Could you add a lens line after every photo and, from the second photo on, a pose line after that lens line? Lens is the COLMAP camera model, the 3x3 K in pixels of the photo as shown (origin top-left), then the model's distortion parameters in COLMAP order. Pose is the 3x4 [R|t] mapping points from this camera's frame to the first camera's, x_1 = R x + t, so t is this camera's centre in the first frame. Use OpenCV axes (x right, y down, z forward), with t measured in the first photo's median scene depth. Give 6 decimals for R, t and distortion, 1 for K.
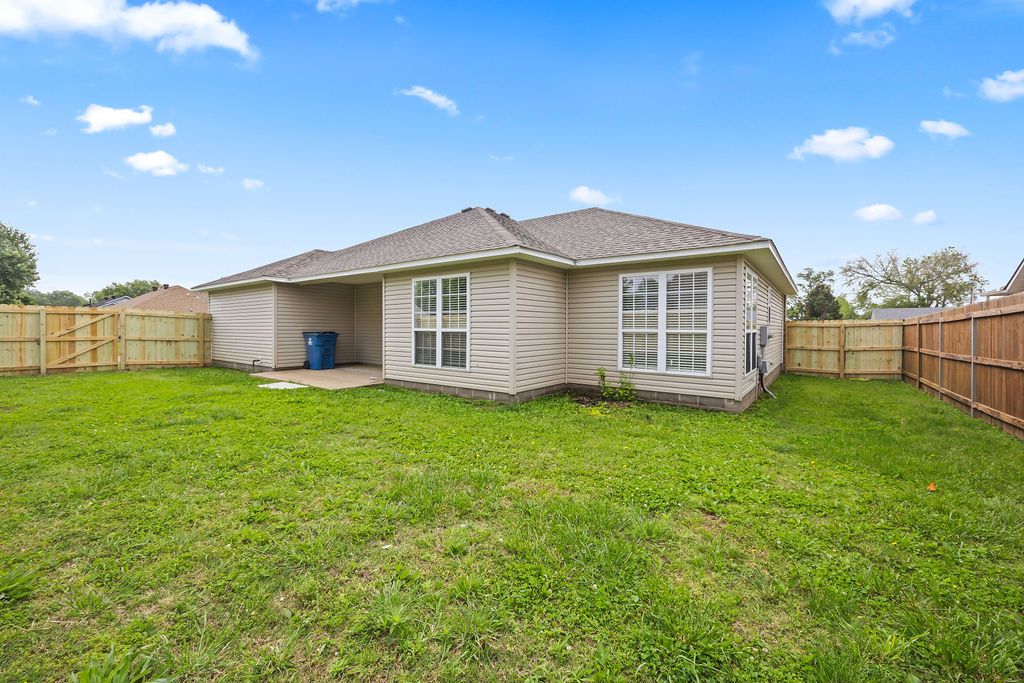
lens RADIAL K [[408.8, 0, 513.1], [0, 408.8, 332.1], [0, 0, 1]] dist [-0.007479, 0.001099]
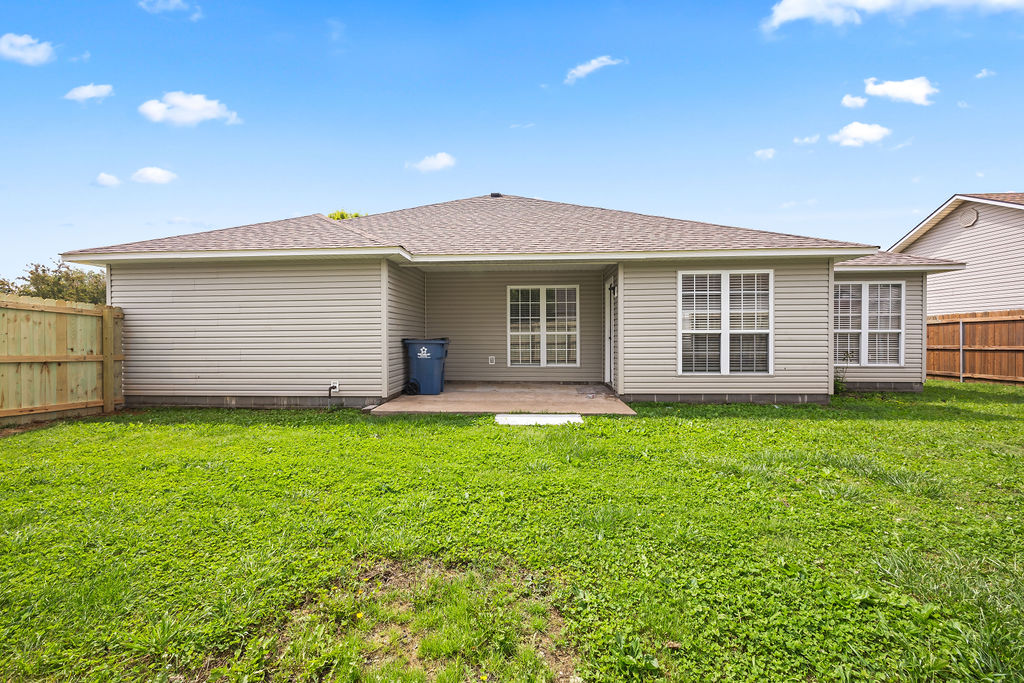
lens RADIAL K [[408.8, 0, 477.9], [0, 408.8, 338.3], [0, 0, 1]] dist [-0.007479, 0.001099]
pose [[0.841039, -0.013409, 0.540809, -1.237977], [0.014588, 0.999891, 0.002106, -0.000564], [-0.540778, 0.006118, 0.841143, 0.615079]]
